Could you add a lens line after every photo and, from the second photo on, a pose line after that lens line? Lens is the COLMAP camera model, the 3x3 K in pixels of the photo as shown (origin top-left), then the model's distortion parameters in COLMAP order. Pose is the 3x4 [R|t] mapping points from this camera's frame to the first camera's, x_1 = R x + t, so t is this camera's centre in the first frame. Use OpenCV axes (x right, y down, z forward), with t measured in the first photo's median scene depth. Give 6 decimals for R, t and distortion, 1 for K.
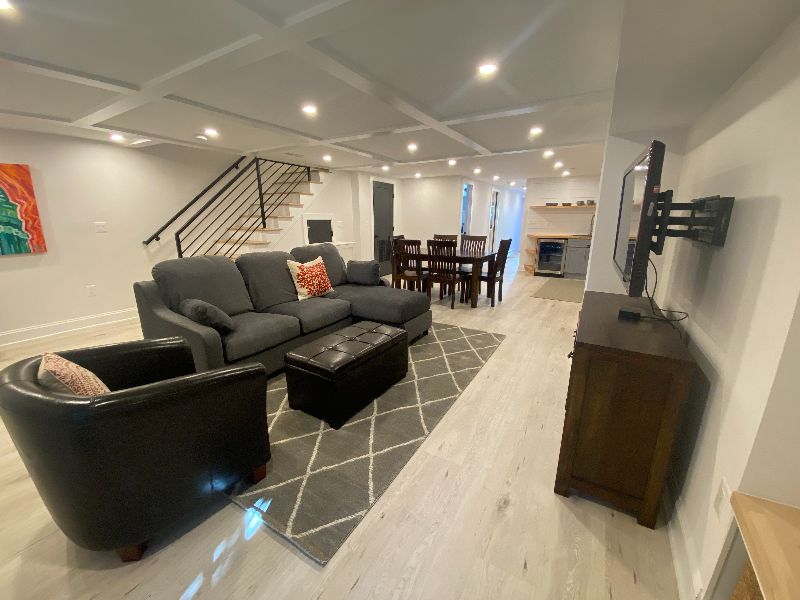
lens RADIAL K [[323.6, 0, 399.6], [0, 323.6, 302.2], [0, 0, 1]] dist [0.001508, -0.000939]
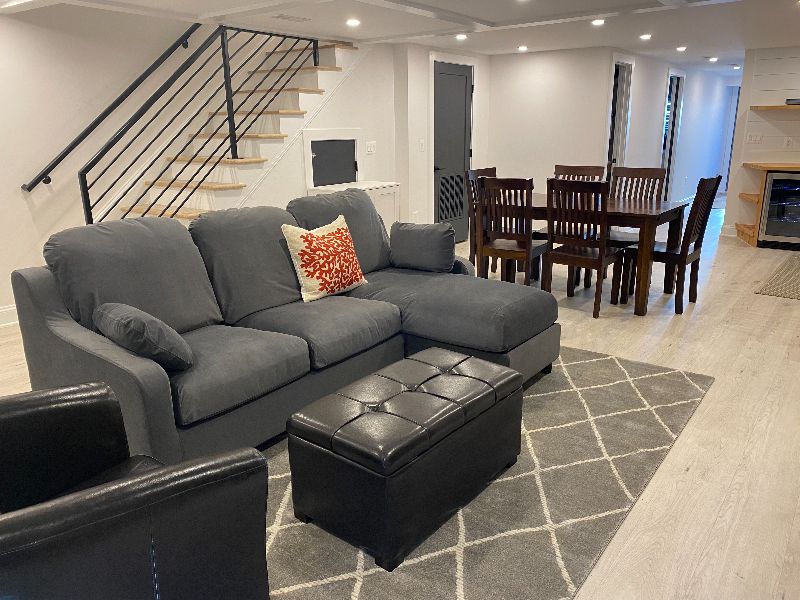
lens RADIAL K [[602.1, 0, 401.6], [0, 602.1, 298.0], [0, 0, 1]] dist [0.003684, 0.008990]
pose [[0.994974, 0.014724, -0.099044, -0.053687], [-0.011980, 0.999529, 0.028243, -0.038123], [0.099413, -0.026914, 0.994682, 0.042957]]
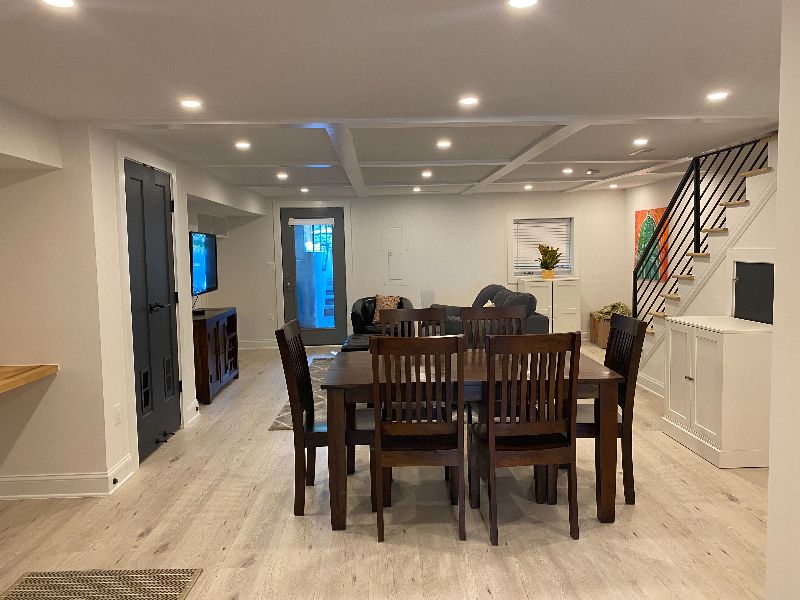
lens RADIAL K [[602.1, 0, 400.4], [0, 602.1, 298.8], [0, 0, 1]] dist [0.003684, 0.008990]
pose [[-0.834351, 0.055711, -0.548412, 0.782941], [-0.122485, 0.951272, 0.282984, -0.559331], [0.537454, 0.303280, -0.786870, 2.072624]]
